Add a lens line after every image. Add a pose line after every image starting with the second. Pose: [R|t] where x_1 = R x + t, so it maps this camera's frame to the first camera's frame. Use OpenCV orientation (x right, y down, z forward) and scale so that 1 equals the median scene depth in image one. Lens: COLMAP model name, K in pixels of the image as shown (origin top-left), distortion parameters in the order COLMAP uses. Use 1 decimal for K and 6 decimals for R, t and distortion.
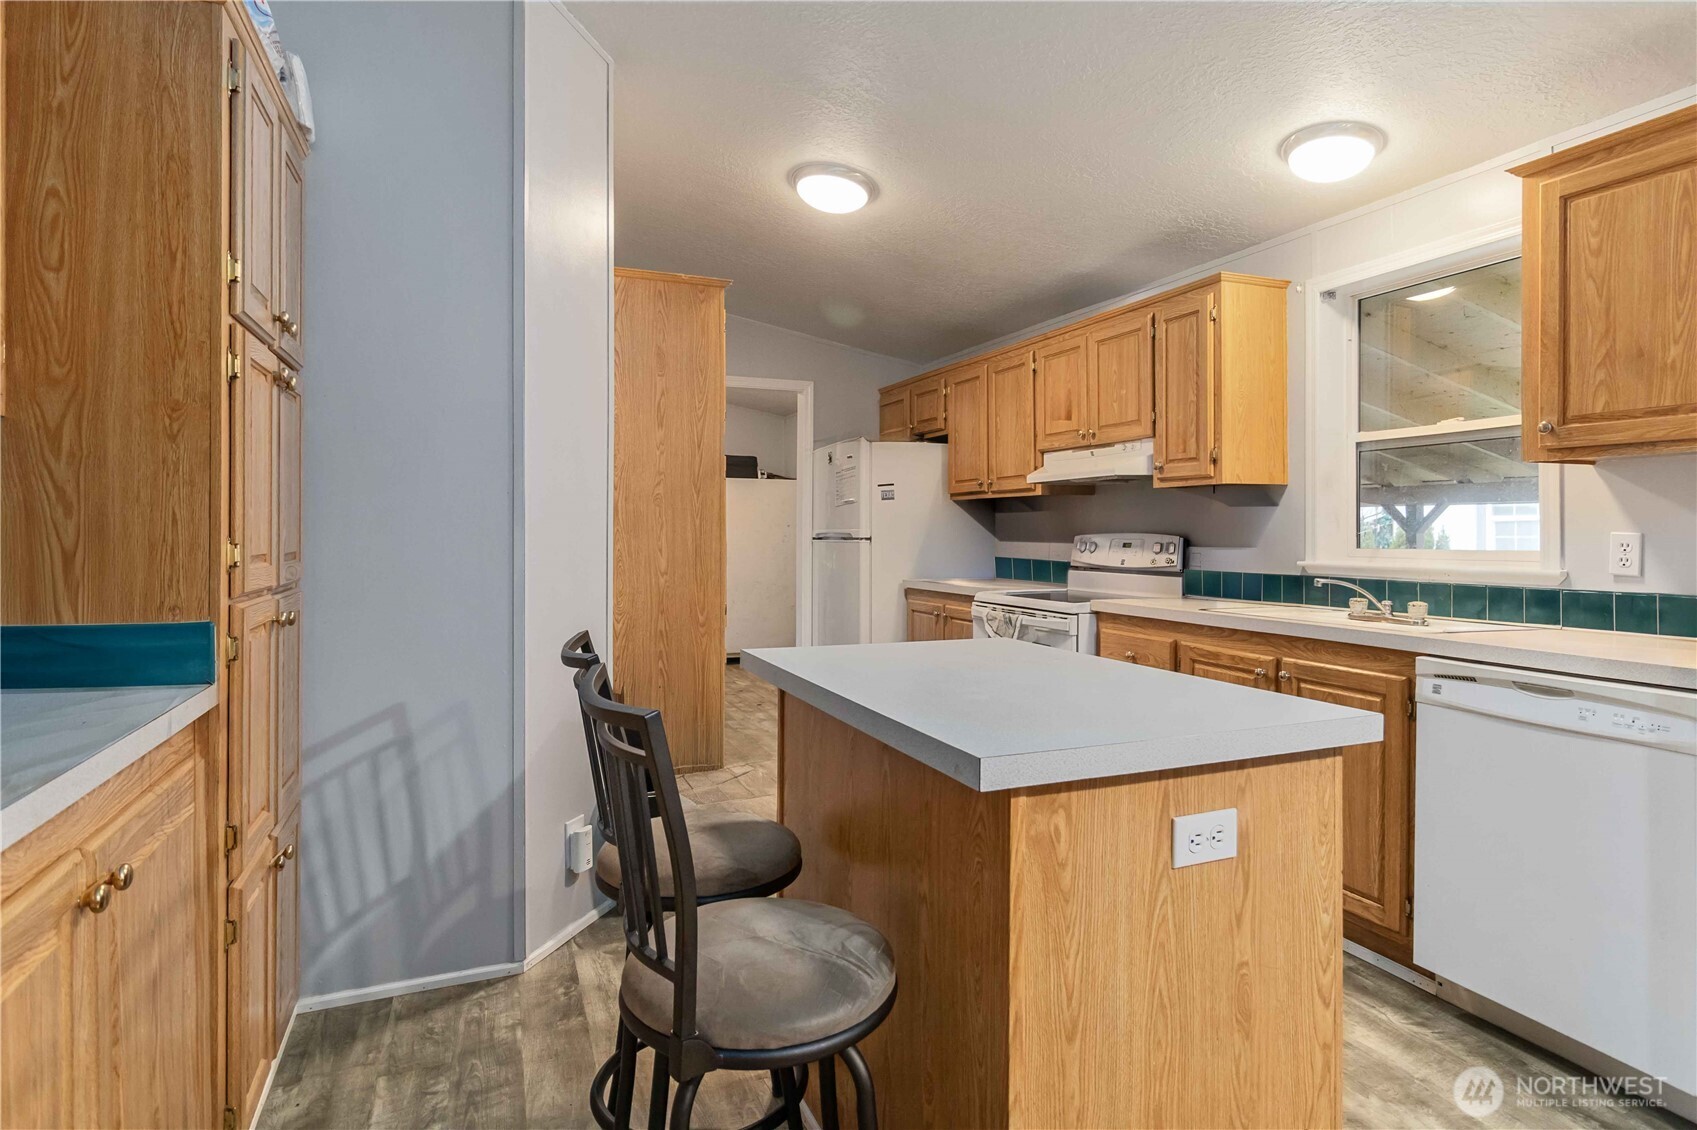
lens RADIAL K [[898.5, 0, 873.3], [0, 898.5, 525.6], [0, 0, 1]] dist [0.003072, -0.000004]
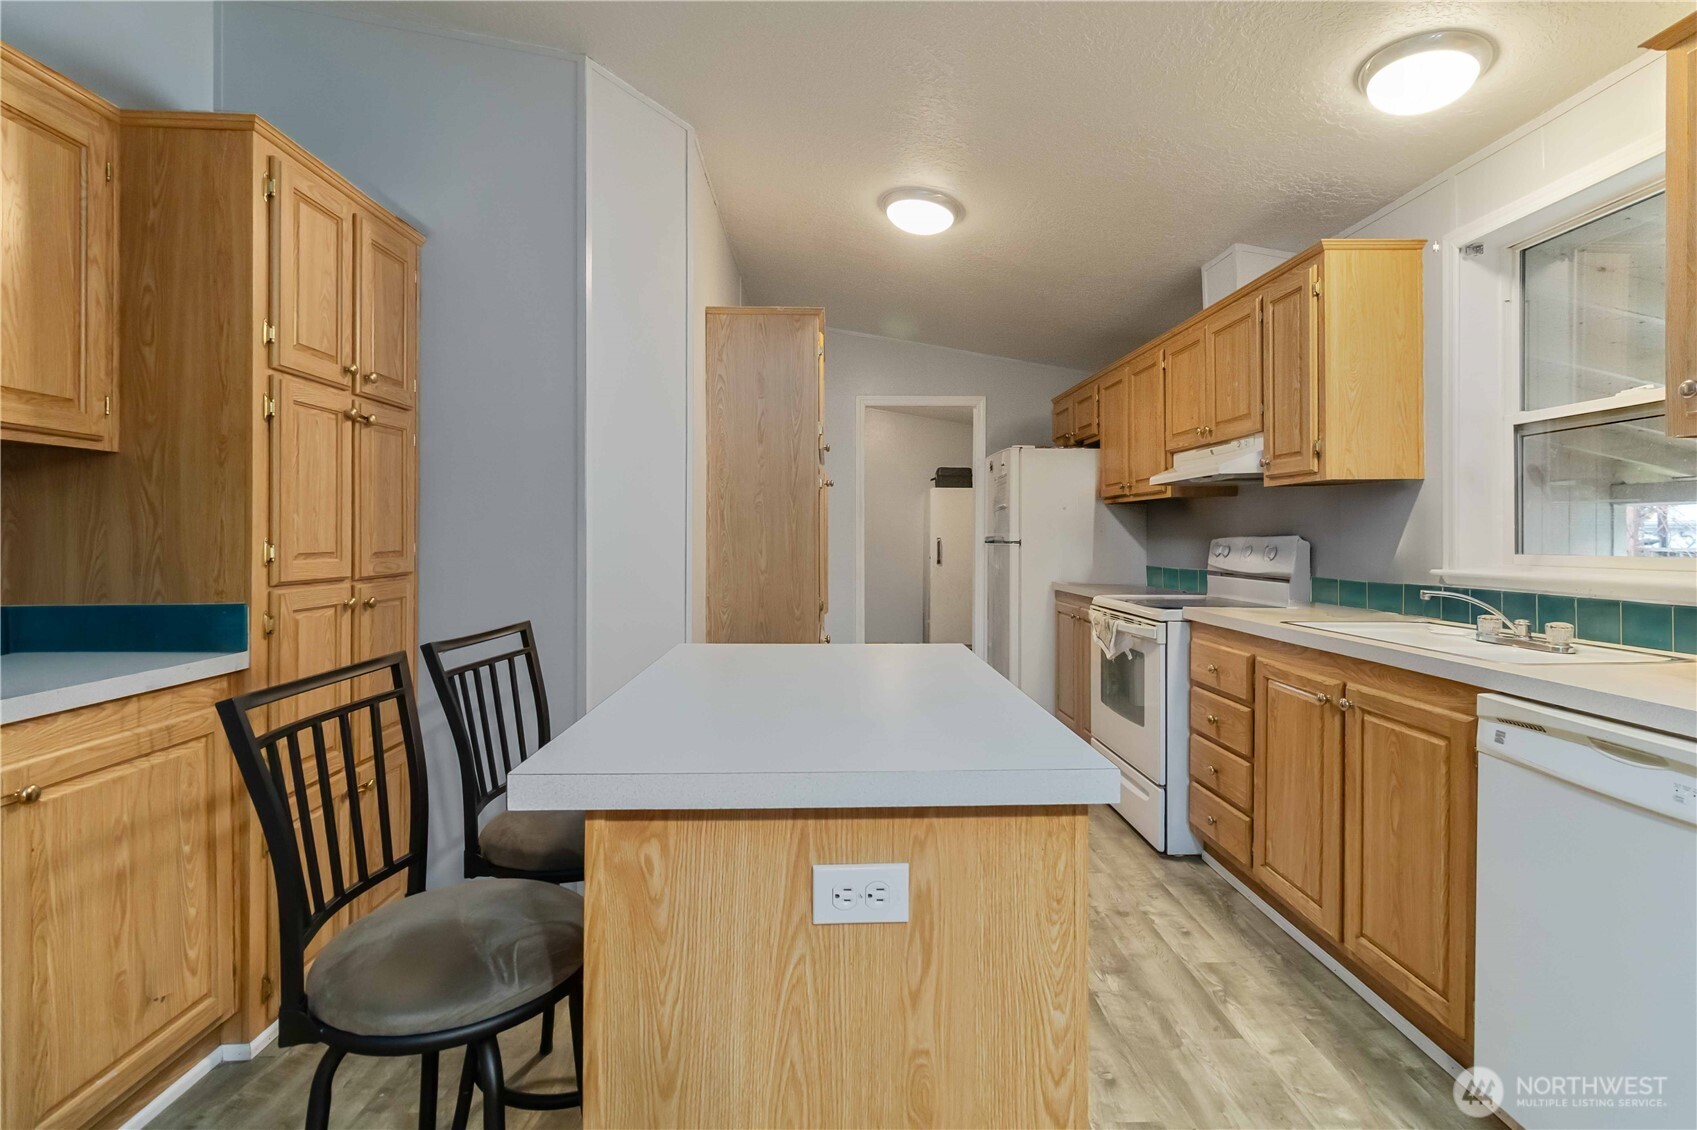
lens RADIAL K [[787.5, 0, 868.5], [0, 787.5, 531.7], [0, 0, 1]] dist [0.003315, 0.000819]
pose [[0.934353, -0.002998, -0.356337, 0.279348], [0.003414, 0.999994, 0.000539, 0.002476], [0.356333, -0.001720, 0.934357, 0.134566]]
